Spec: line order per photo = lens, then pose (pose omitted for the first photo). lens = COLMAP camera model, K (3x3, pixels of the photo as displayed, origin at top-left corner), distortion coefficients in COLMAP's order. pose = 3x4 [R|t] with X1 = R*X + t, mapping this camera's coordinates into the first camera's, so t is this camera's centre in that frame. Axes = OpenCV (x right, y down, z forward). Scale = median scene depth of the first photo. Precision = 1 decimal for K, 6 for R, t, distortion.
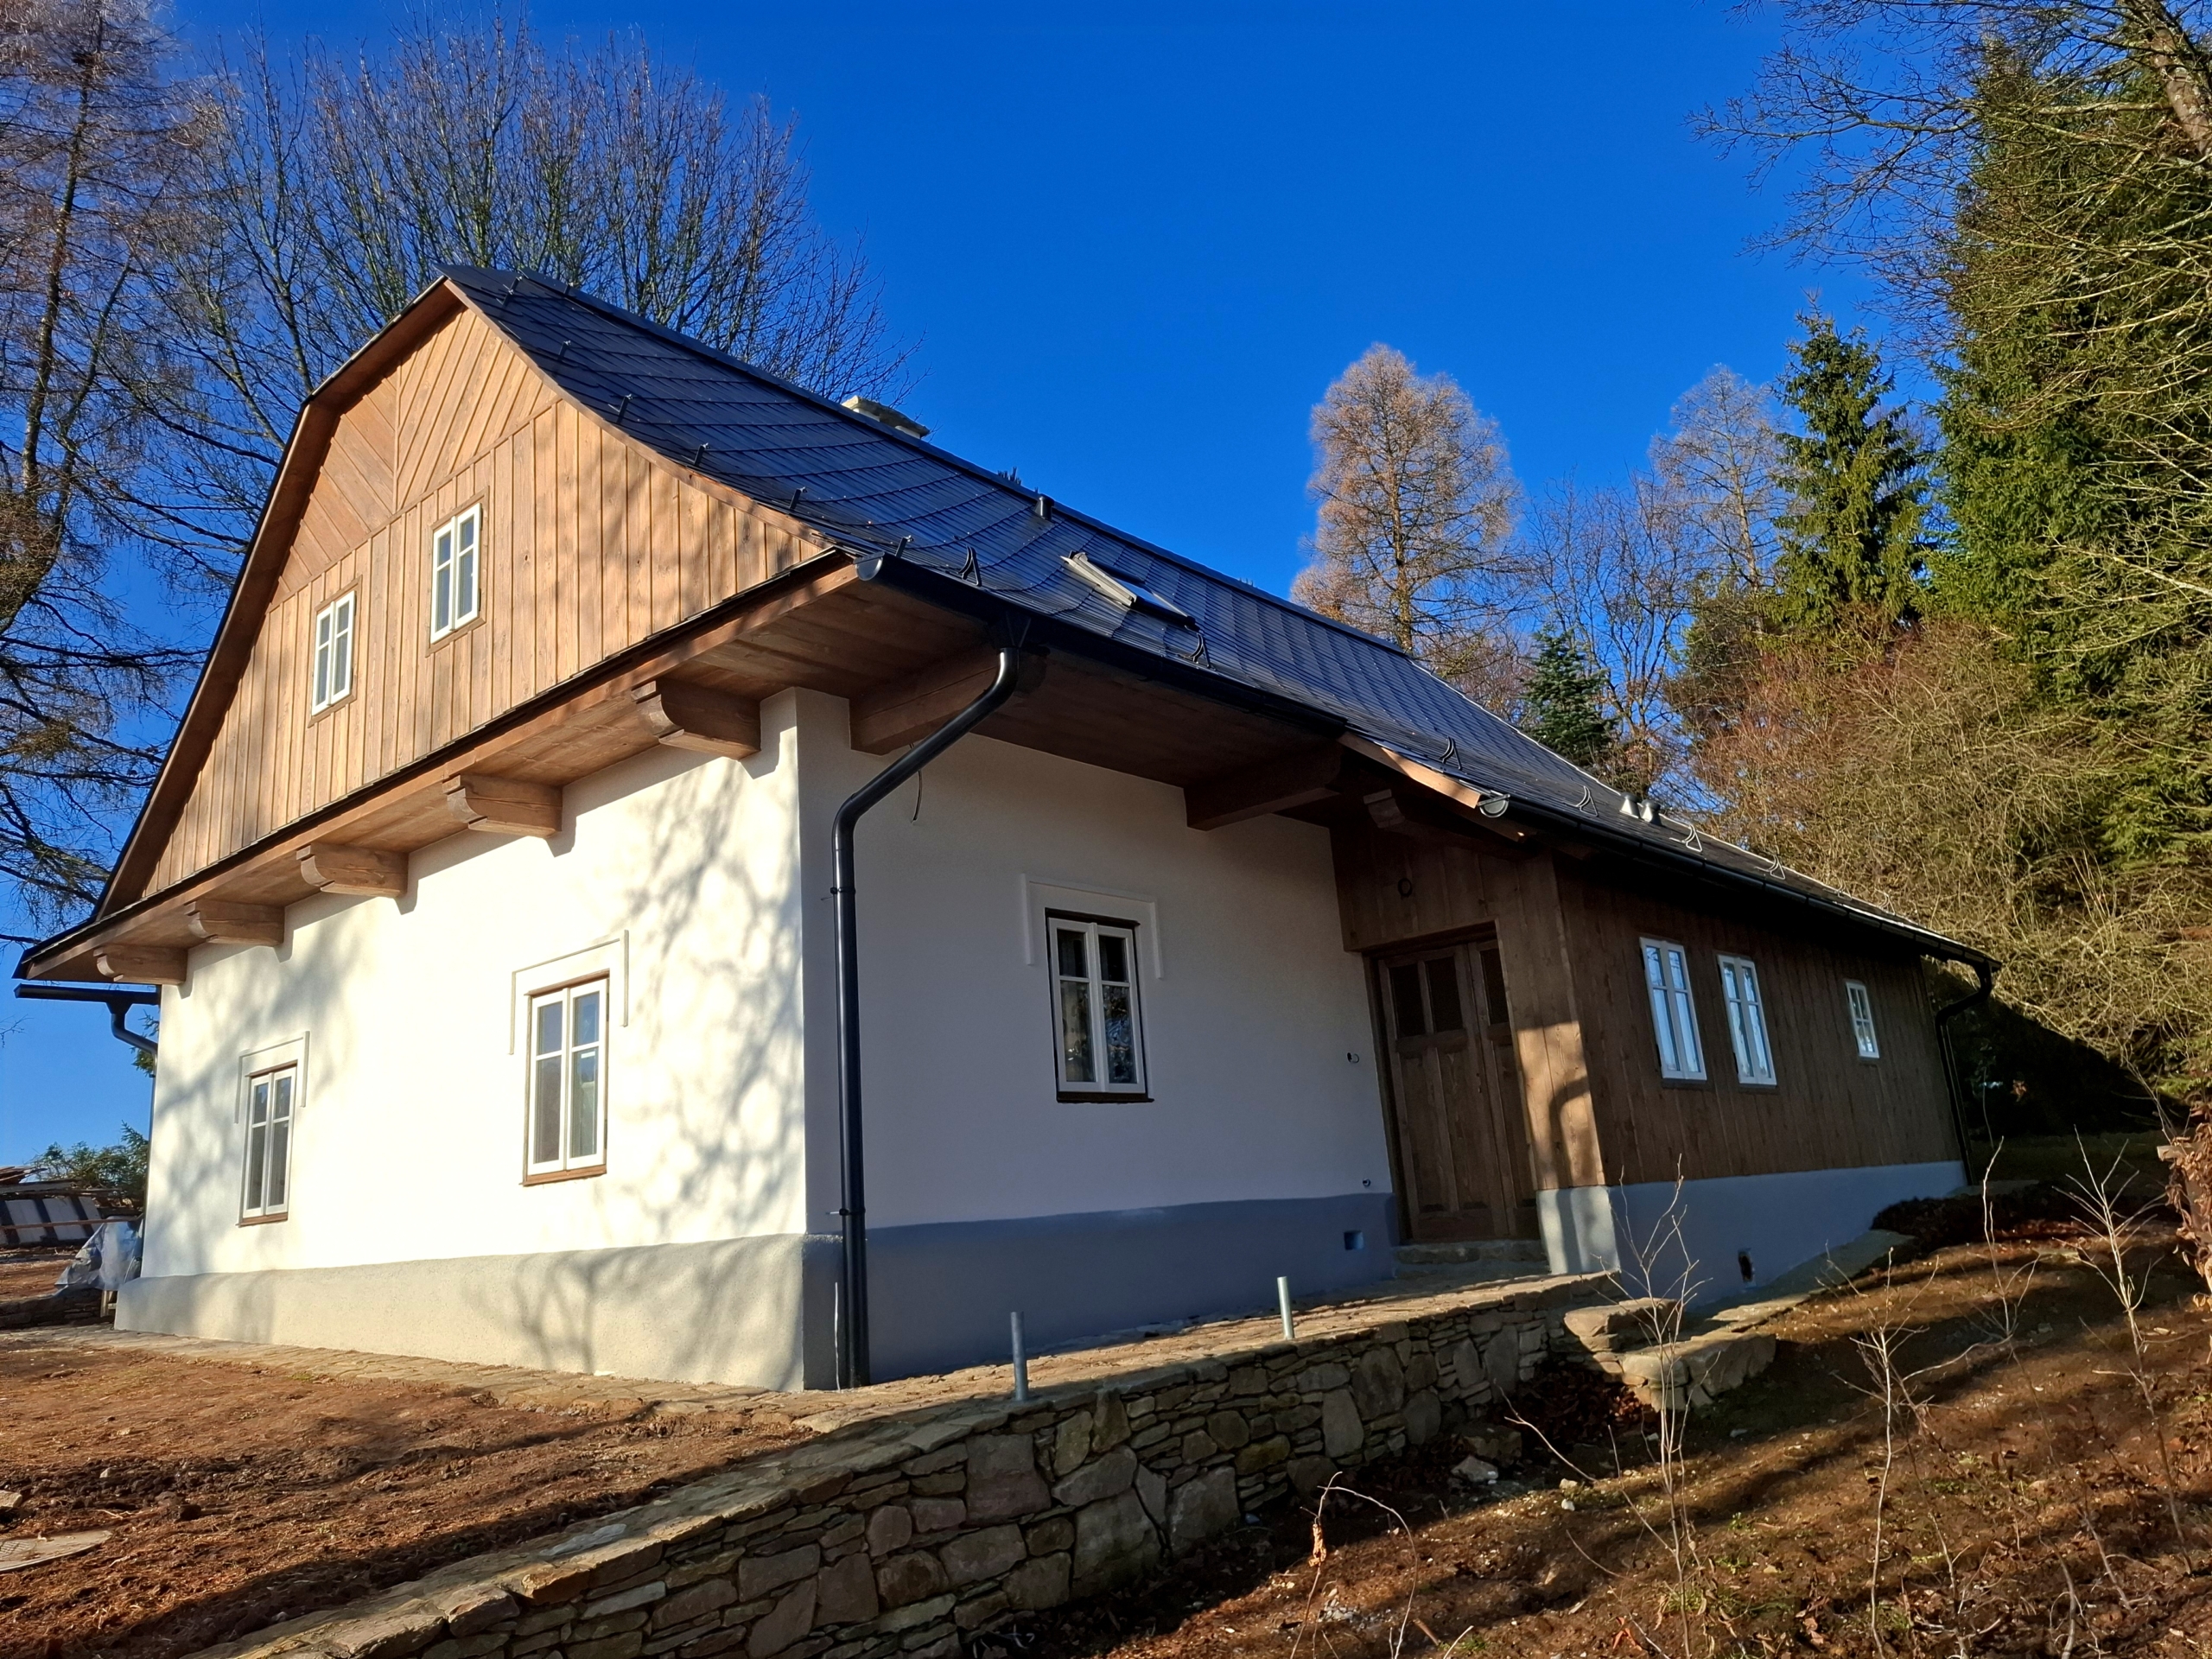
lens RADIAL K [[1555.3, 0, 1124.3], [0, 1555.3, 834.0], [0, 0, 1]] dist [0.008427, 0.002574]
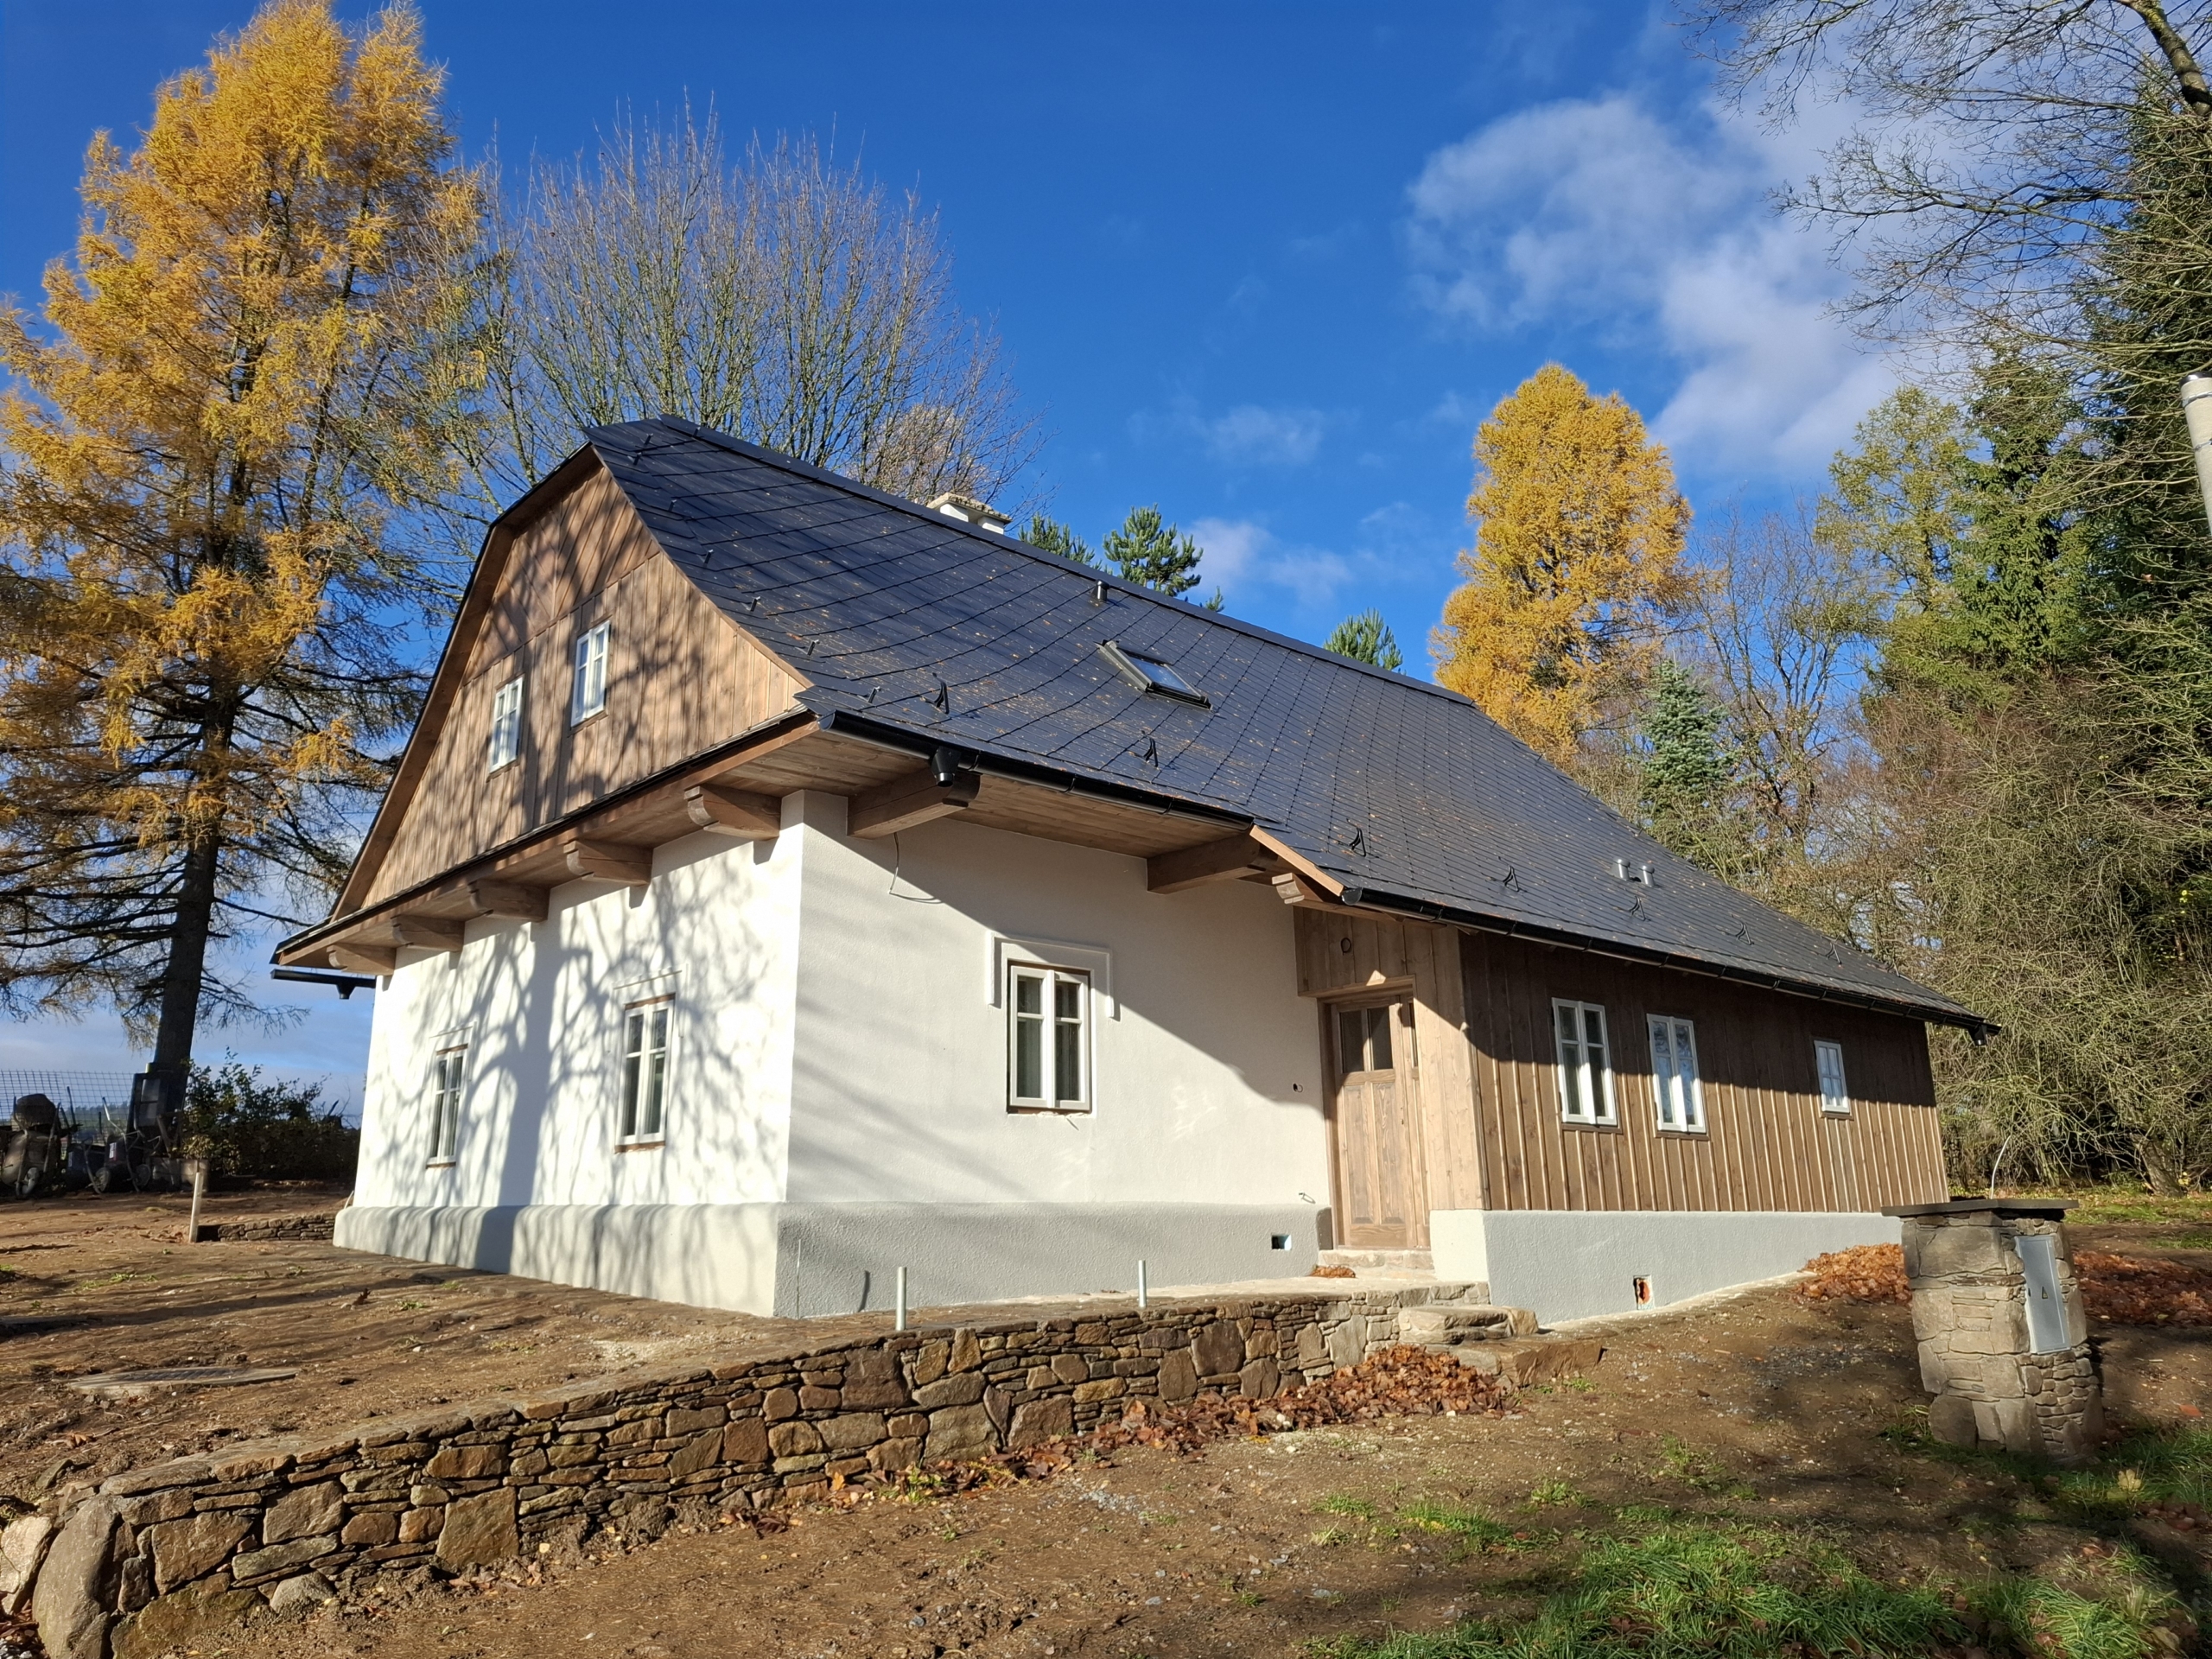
lens RADIAL K [[1555.3, 0, 1087.6], [0, 1555.3, 816.3], [0, 0, 1]] dist [0.008427, 0.002574]
pose [[0.988902, 0.030164, -0.145475, 0.265321], [-0.031420, 0.999486, -0.006343, -0.084765], [0.145209, 0.010844, 0.989342, -0.329967]]
